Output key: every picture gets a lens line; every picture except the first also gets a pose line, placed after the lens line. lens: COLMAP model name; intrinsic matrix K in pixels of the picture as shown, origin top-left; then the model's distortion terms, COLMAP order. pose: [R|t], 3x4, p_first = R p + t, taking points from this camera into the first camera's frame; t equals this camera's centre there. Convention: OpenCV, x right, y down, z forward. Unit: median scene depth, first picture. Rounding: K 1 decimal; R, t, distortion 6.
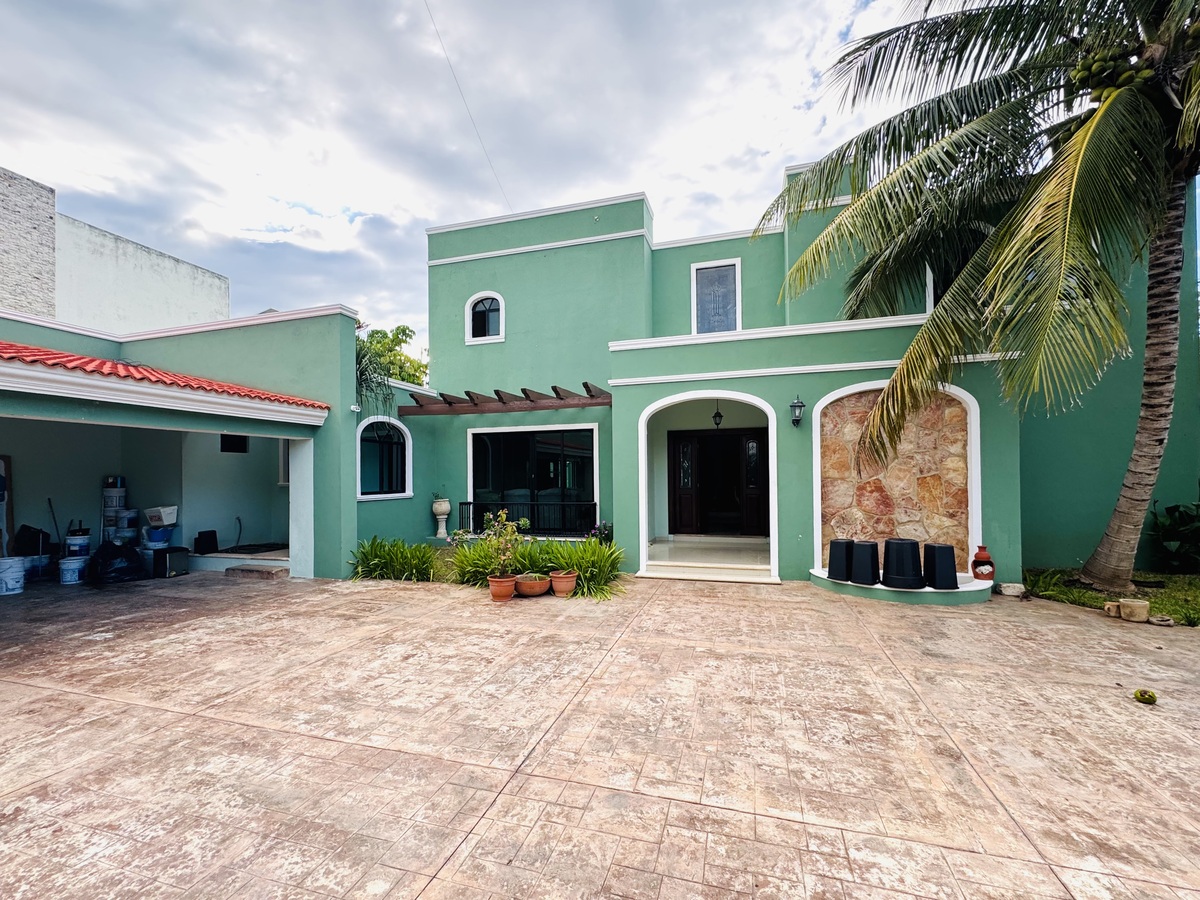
lens RADIAL K [[518.9, 0, 605.7], [0, 518.9, 476.1], [0, 0, 1]] dist [-0.002412, -0.000330]
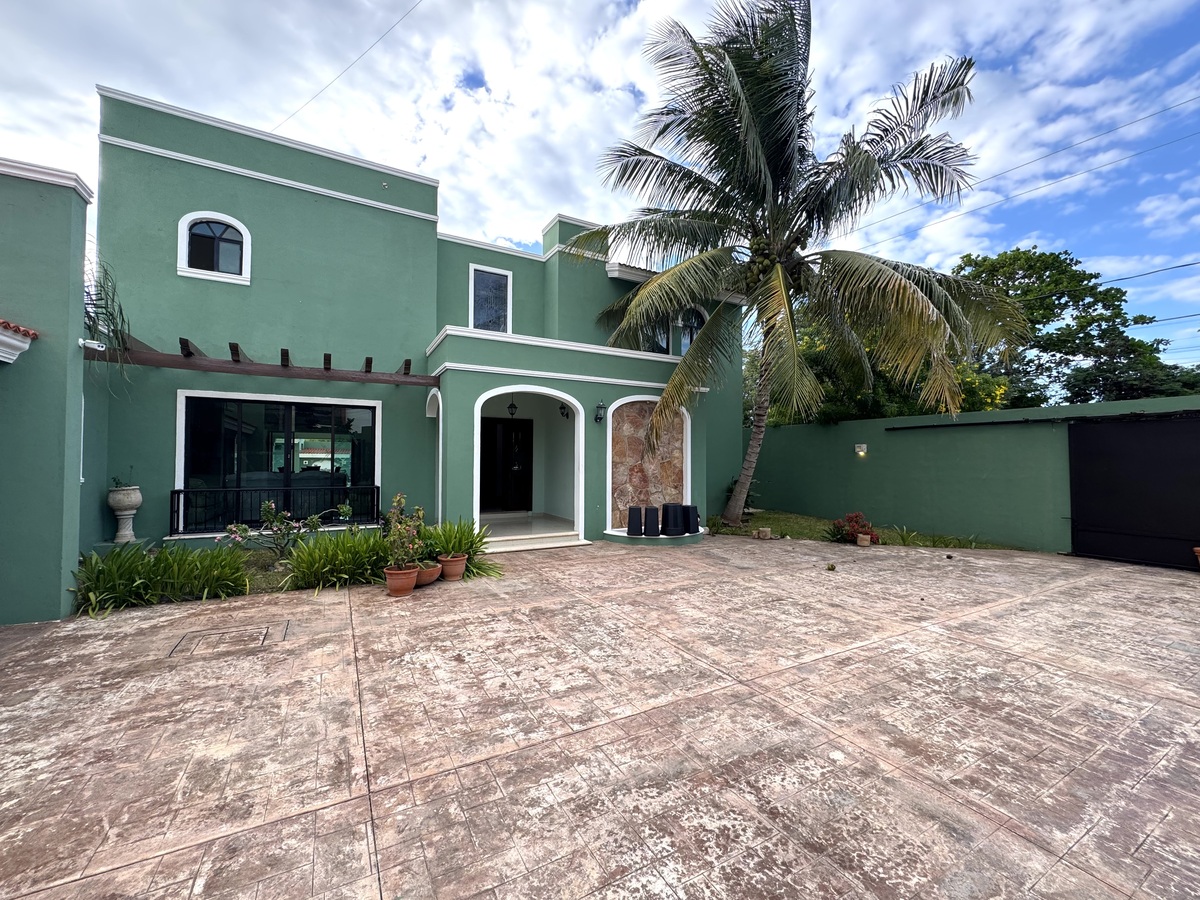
lens RADIAL K [[480.7, 0, 598.4], [0, 480.7, 453.3], [0, 0, 1]] dist [-0.001946, -0.000993]
pose [[0.692153, 0.024301, 0.721341, -0.727778], [-0.013667, 0.999695, -0.020564, 0.009522], [-0.721621, 0.004375, 0.692275, 0.227585]]
